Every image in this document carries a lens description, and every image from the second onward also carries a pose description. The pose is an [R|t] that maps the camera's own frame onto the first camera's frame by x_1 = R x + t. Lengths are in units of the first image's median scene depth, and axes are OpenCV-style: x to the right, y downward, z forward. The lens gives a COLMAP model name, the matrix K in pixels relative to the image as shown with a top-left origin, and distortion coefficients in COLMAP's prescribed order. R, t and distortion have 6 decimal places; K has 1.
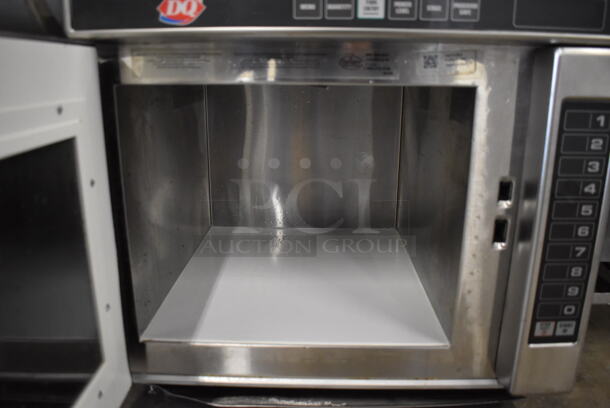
lens RADIAL K [[469.9, 0, 311.1], [0, 469.9, 204.6], [0, 0, 1]] dist [-0.108731, 0.025271]
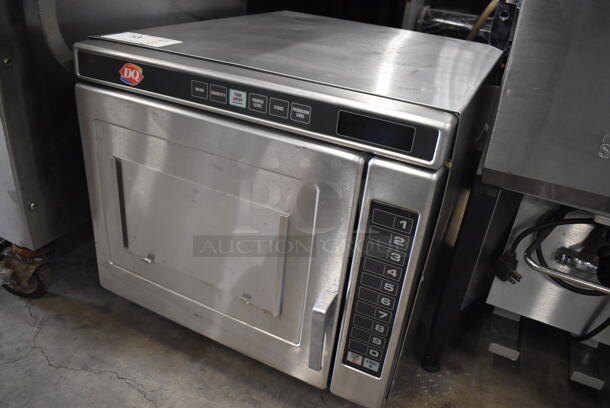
lens RADIAL K [[469.9, 0, 305.9], [0, 469.9, 200.9], [0, 0, 1]] dist [-0.108731, 0.025271]
pose [[0.902481, 0.269301, -0.336163, 0.785576], [-0.199731, 0.953114, 0.227334, -0.456767], [0.381623, -0.138022, 0.913955, -0.193756]]
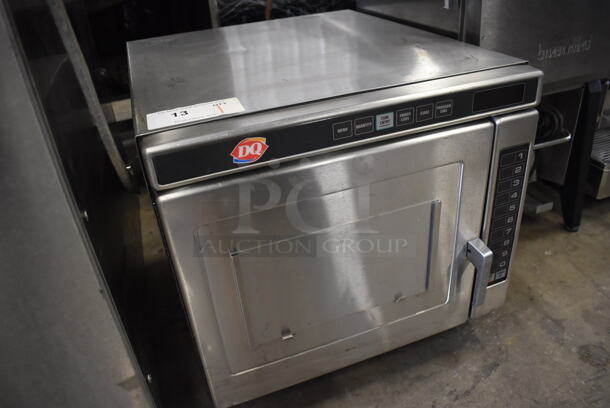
lens RADIAL K [[469.9, 0, 305.3], [0, 469.9, 201.1], [0, 0, 1]] dist [-0.108731, 0.025271]
pose [[0.932440, -0.247087, 0.263636, -0.477784], [0.175903, 0.947754, 0.266122, -0.569579], [-0.315618, -0.201769, 0.927187, -0.243570]]
